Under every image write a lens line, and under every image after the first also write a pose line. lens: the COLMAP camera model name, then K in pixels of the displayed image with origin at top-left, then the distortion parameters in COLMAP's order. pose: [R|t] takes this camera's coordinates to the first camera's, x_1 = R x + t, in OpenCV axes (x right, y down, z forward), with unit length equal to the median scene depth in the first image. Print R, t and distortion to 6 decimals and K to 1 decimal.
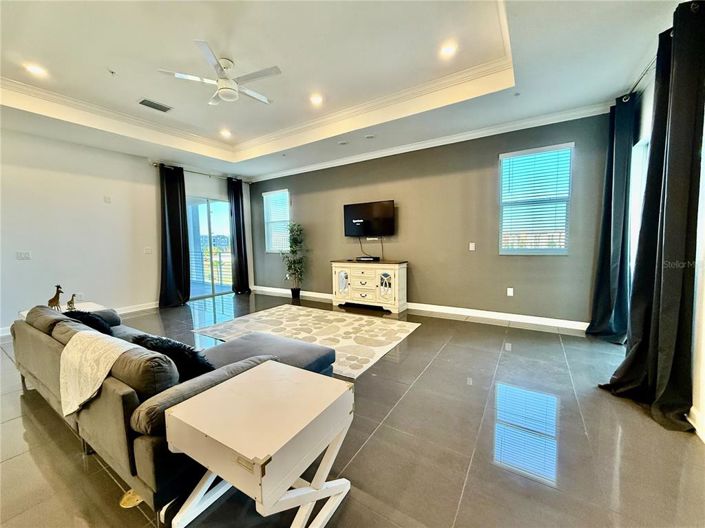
lens RADIAL K [[280.3, 0, 347.9], [0, 280.3, 264.6], [0, 0, 1]] dist [-0.000465, 0.000471]
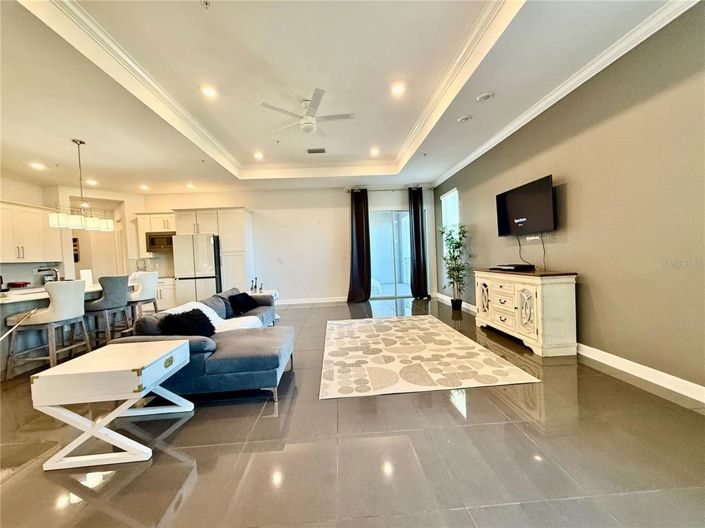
lens RADIAL K [[280.3, 0, 351.9], [0, 280.3, 263.4], [0, 0, 1]] dist [-0.000465, 0.000471]
pose [[0.591280, 0.013028, -0.806361, 0.411486], [-0.033985, 0.999384, -0.008774, -0.011362], [0.805750, 0.032592, 0.591358, 0.275858]]
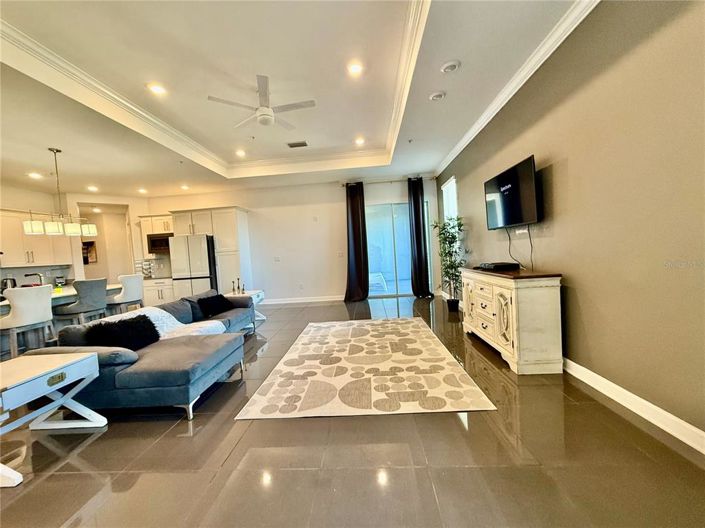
lens RADIAL K [[280.3, 0, 351.9], [0, 280.3, 263.7], [0, 0, 1]] dist [-0.000465, 0.000471]
pose [[0.495925, 0.022995, -0.868061, 0.455659], [-0.016726, 0.999717, 0.016927, -0.032707], [0.868205, 0.006124, 0.496169, 0.454751]]
